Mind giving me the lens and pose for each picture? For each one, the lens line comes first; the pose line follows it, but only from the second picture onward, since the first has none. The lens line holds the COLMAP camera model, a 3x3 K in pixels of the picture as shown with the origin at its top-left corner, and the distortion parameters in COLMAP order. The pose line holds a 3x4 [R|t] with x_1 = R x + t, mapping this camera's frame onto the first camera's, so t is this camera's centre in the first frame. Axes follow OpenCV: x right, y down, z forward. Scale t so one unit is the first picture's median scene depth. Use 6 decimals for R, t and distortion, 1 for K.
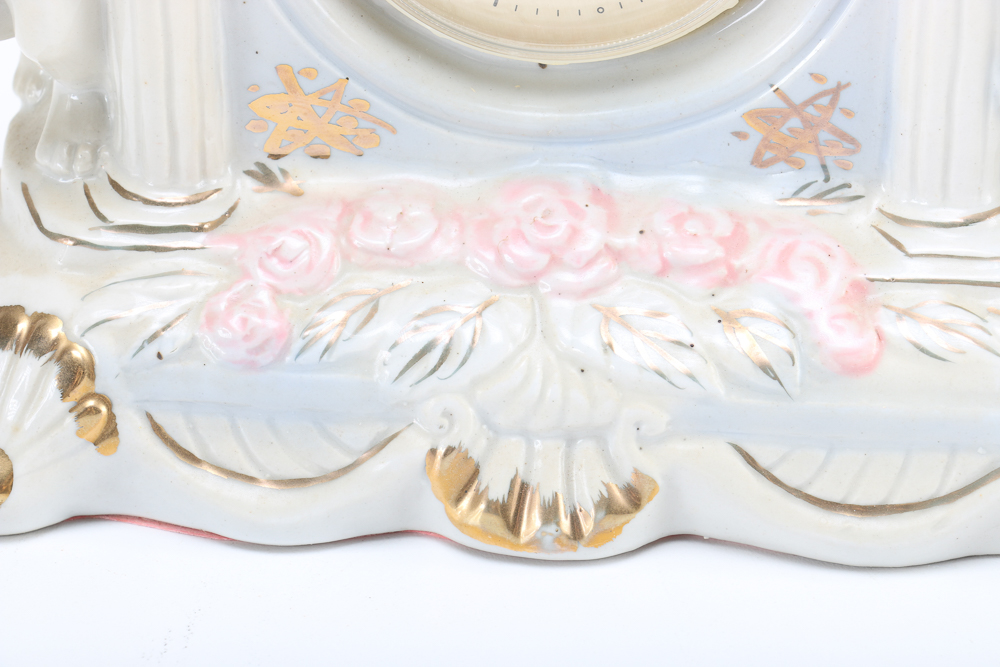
lens RADIAL K [[3841.2, 0, 501.2], [0, 3841.2, 341.9], [0, 0, 1]] dist [0.379818, 0.000000]
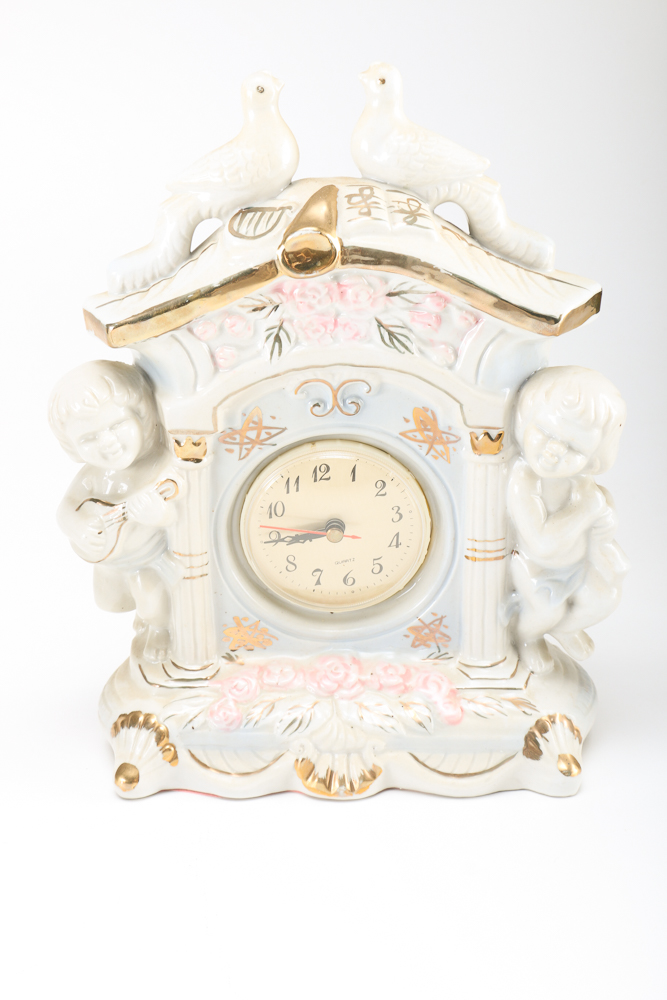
lens RADIAL K [[1664.1, 0, 331.2], [0, 1664.1, 480.9], [0, 0, 1]] dist [0.016057, 0.000000]
pose [[0.998986, -0.036496, 0.026369, -0.017252], [0.039643, 0.990612, -0.130832, -0.011133], [-0.021347, 0.131745, 0.991054, -0.165751]]
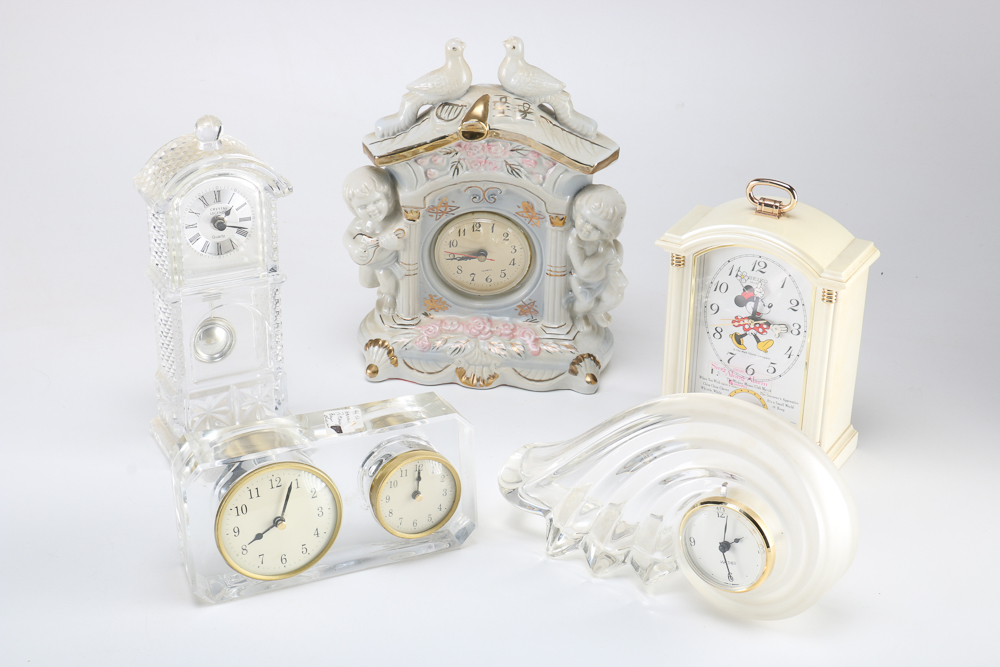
lens RADIAL K [[1664.1, 0, 497.4], [0, 1664.1, 331.6], [0, 0, 1]] dist [0.016057, 0.000000]
pose [[0.999751, 0.022306, 0.000426, 0.036168], [-0.022310, 0.999491, 0.022785, -0.075384], [0.000083, -0.022789, 0.999740, -1.299518]]
